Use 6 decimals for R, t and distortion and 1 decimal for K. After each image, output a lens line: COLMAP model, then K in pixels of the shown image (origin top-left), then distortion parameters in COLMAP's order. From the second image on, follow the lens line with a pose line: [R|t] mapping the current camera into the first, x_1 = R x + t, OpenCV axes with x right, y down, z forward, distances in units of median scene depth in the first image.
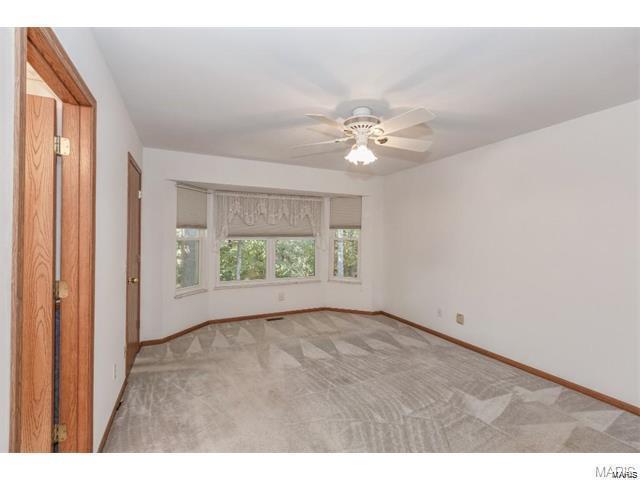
lens RADIAL K [[294.5, 0, 317.3], [0, 294.5, 238.6], [0, 0, 1]] dist [0.003908, -0.001172]
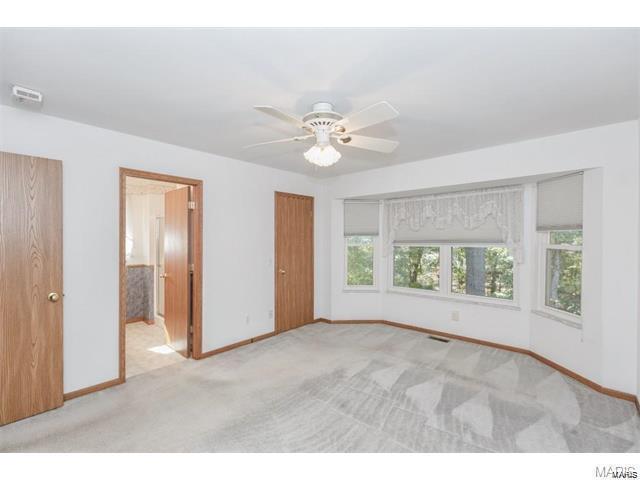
lens RADIAL K [[294.5, 0, 309.6], [0, 294.5, 242.7], [0, 0, 1]] dist [0.003908, -0.001172]
pose [[0.358387, 0.005752, -0.933555, 0.560230], [-0.001931, 0.999983, 0.005421, -0.012529], [0.933571, -0.000140, 0.358392, 0.364994]]
